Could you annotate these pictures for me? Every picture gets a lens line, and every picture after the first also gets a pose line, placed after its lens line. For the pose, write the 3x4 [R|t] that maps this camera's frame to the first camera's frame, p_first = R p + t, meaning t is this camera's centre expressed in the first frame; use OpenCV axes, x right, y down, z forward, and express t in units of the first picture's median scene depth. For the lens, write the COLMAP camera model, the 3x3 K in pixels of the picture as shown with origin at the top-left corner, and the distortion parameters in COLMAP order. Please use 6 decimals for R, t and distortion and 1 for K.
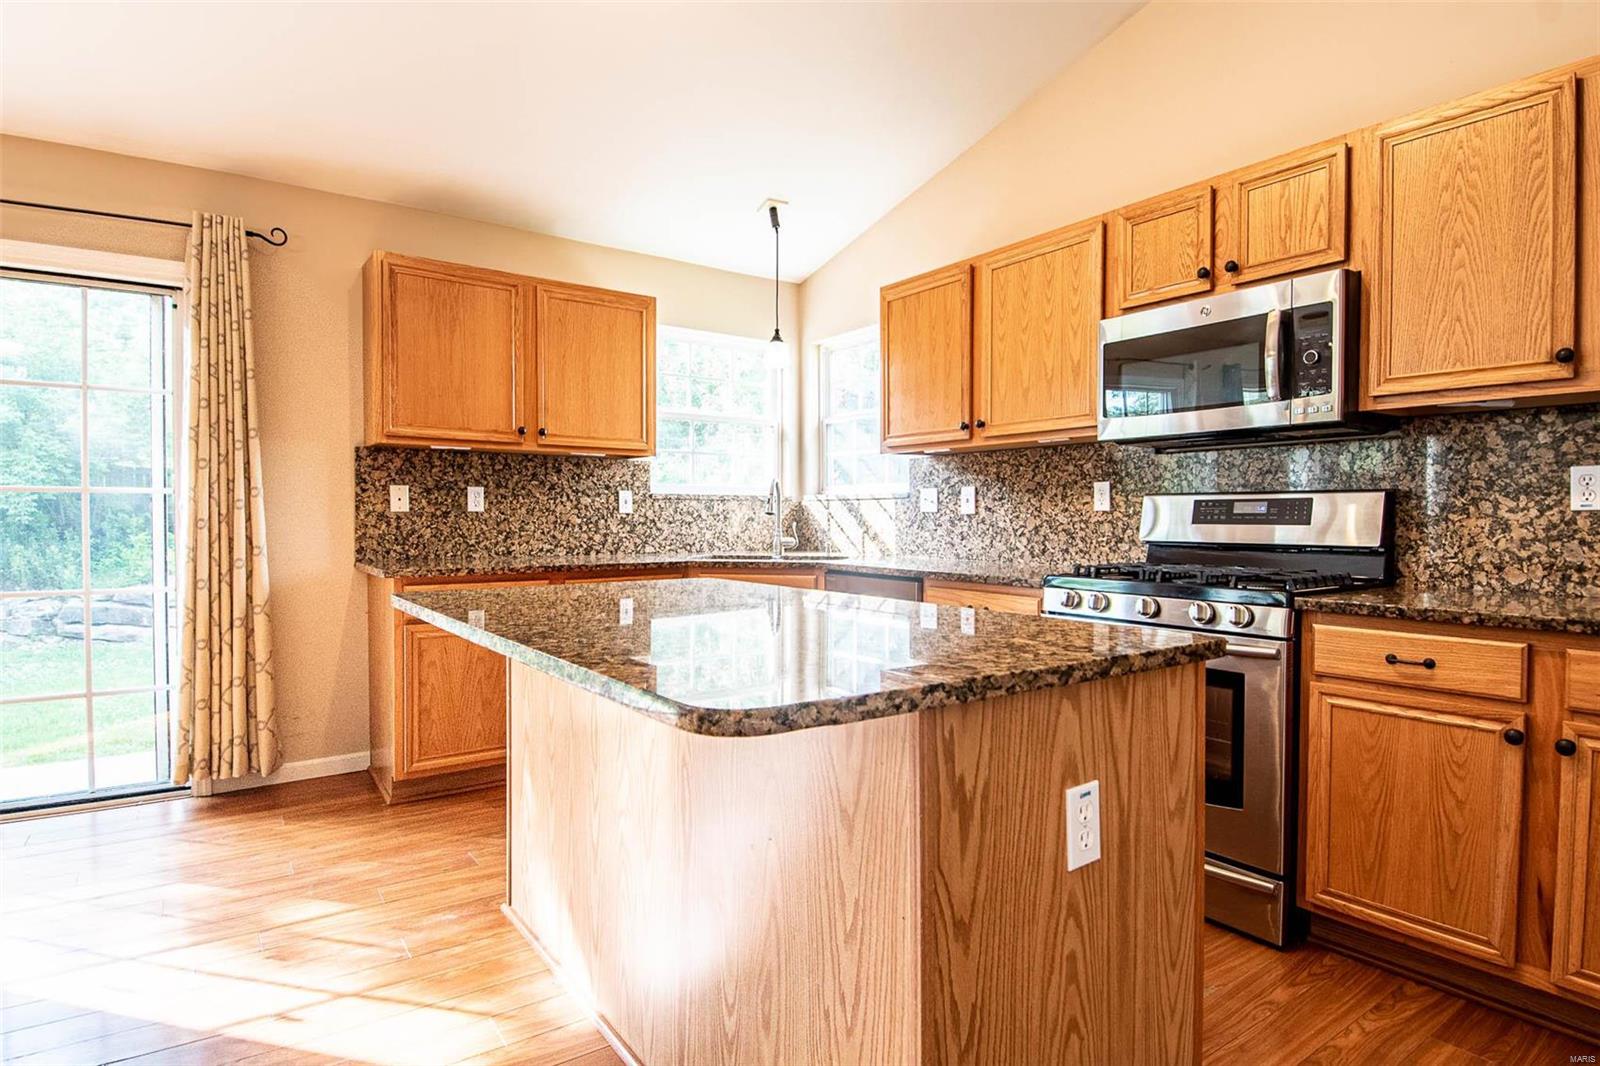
lens RADIAL K [[844.6, 0, 785.0], [0, 844.6, 526.1], [0, 0, 1]] dist [0.016190, -0.024939]
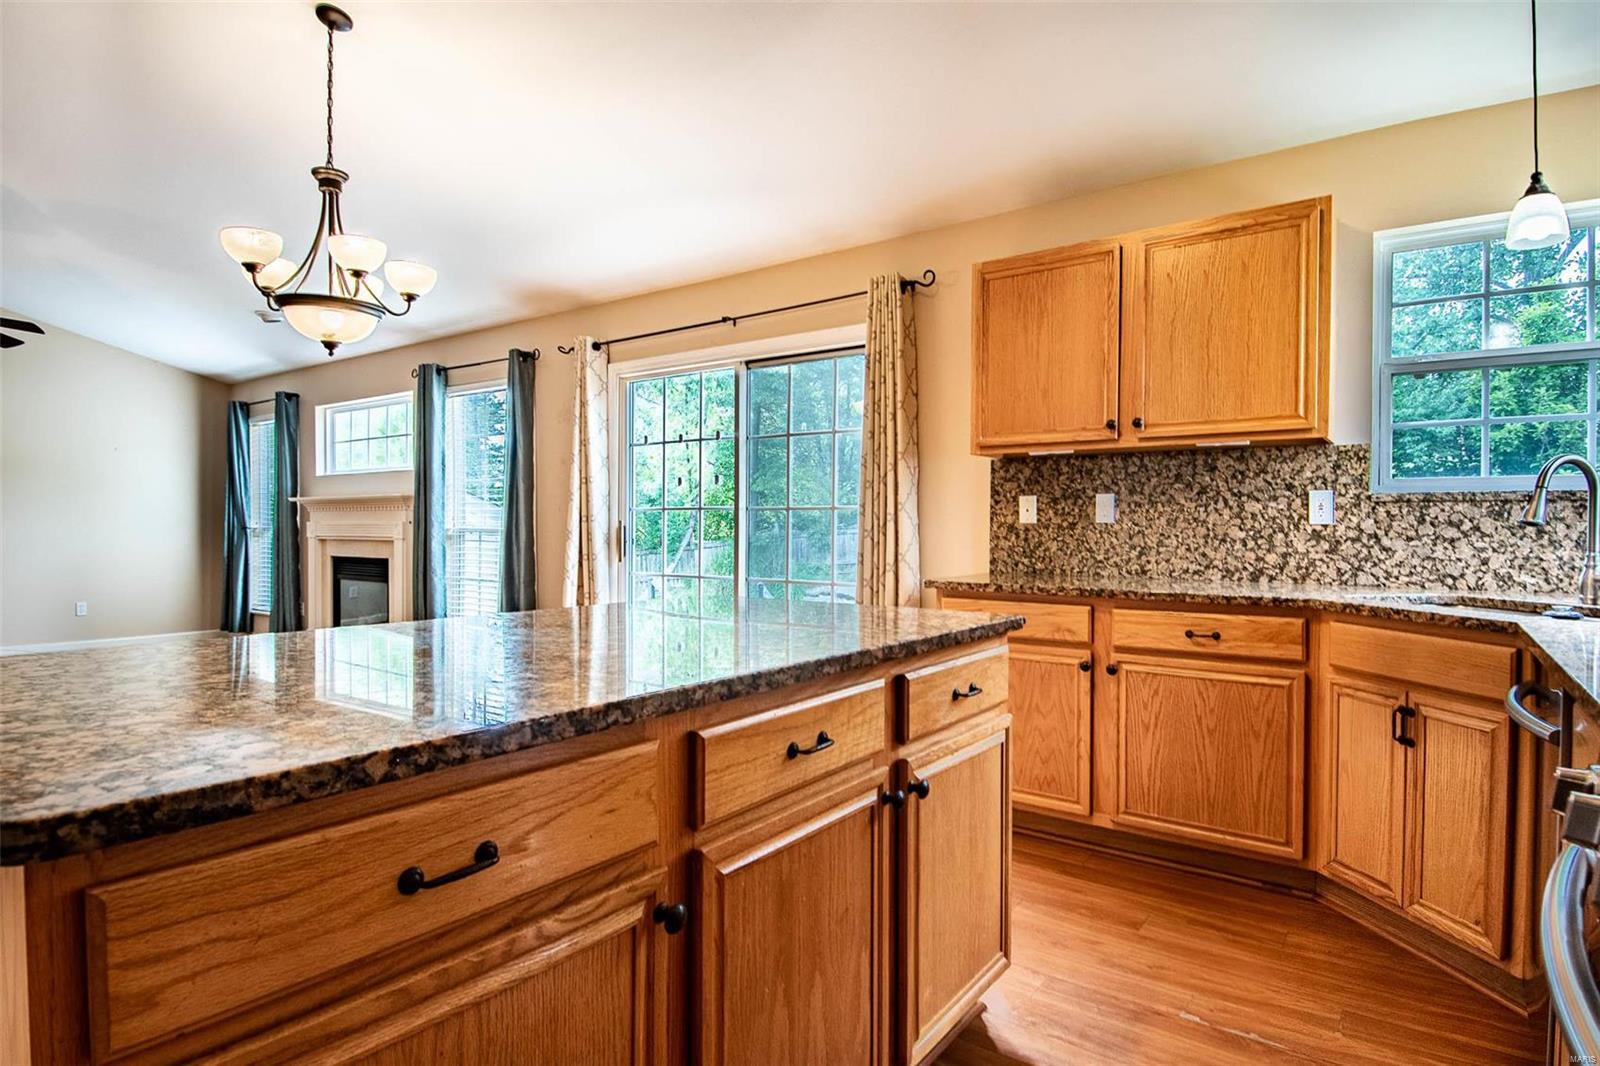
lens RADIAL K [[844.6, 0, 784.4], [0, 844.6, 536.0], [0, 0, 1]] dist [0.016190, -0.024939]
pose [[0.310612, 0.010534, -0.950478, 0.348900], [-0.012981, 0.999892, 0.006840, -0.005048], [0.950448, 0.010213, 0.310715, 0.406886]]
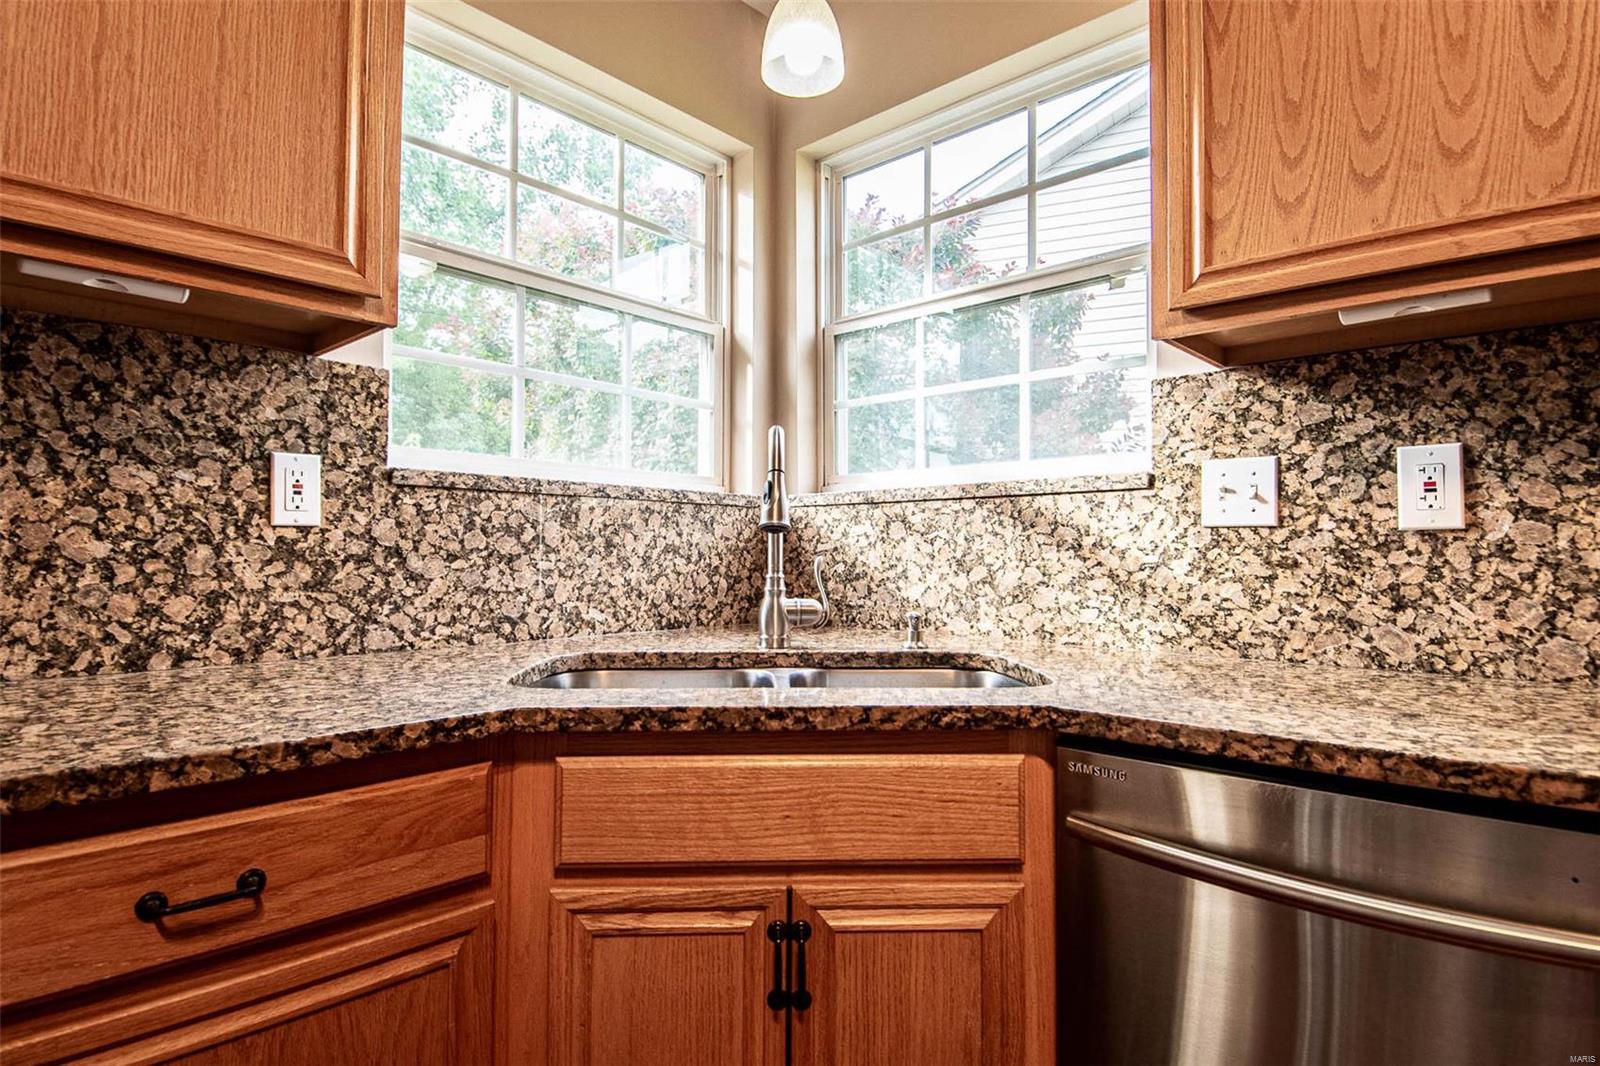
lens RADIAL K [[844.6, 0, 795.8], [0, 844.6, 535.5], [0, 0, 1]] dist [0.016190, -0.024939]
pose [[0.973411, 0.007295, 0.228950, -0.087571], [0.000686, 0.999395, -0.034763, -0.000766], [-0.229065, 0.033996, 0.972817, 0.704794]]
